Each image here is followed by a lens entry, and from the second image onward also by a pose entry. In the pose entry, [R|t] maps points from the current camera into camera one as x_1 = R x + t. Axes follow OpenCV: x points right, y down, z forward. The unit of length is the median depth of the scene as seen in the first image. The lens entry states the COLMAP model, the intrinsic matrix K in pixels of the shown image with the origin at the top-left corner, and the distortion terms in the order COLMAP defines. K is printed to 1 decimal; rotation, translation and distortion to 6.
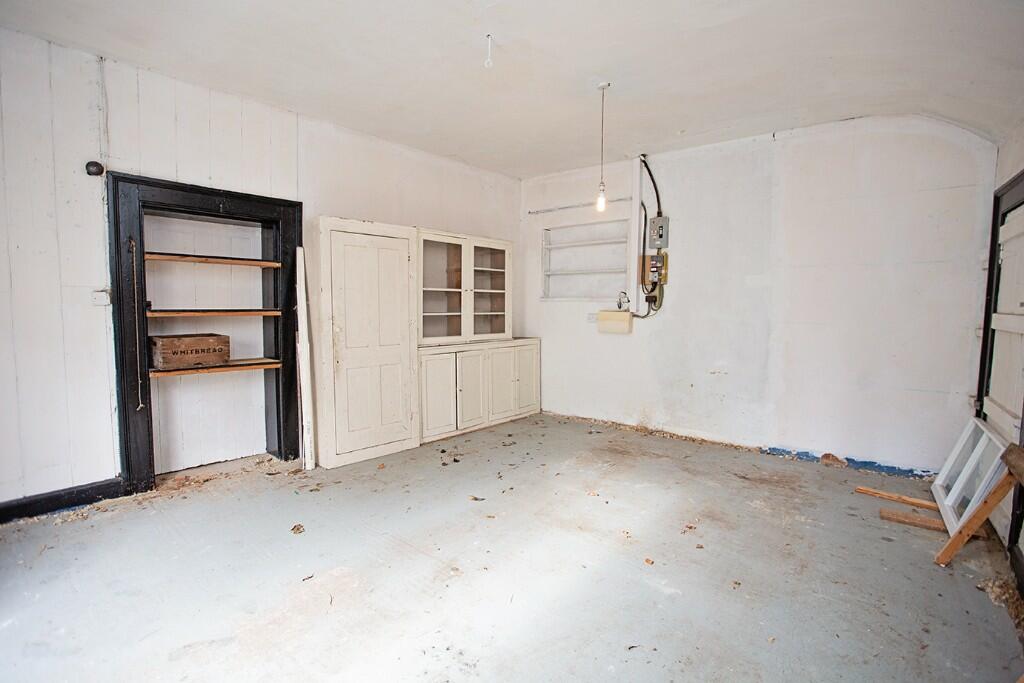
lens RADIAL K [[461.5, 0, 512.0], [0, 461.5, 341.5], [0, 0, 1]] dist [-0.064333, 0.024717]
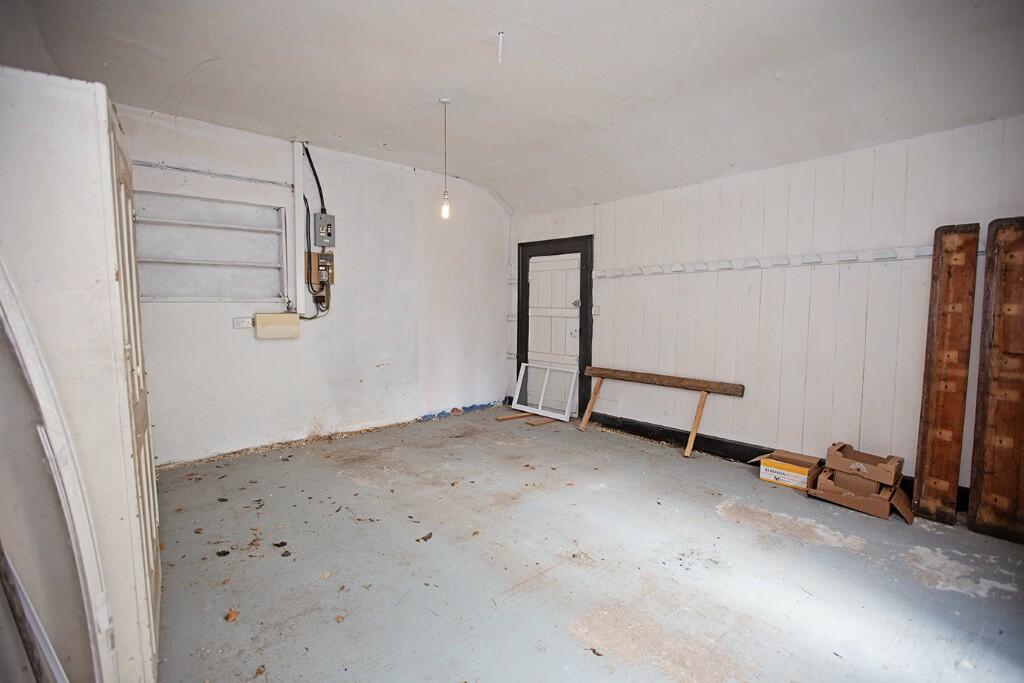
lens RADIAL K [[461.5, 0, 512.0], [0, 461.5, 341.5], [0, 0, 1]] dist [-0.064333, 0.024717]
pose [[0.173743, -0.086173, 0.981014, -0.587592], [0.078152, 0.994229, 0.073492, -0.046302], [-0.981685, 0.063900, 0.179475, 0.467347]]
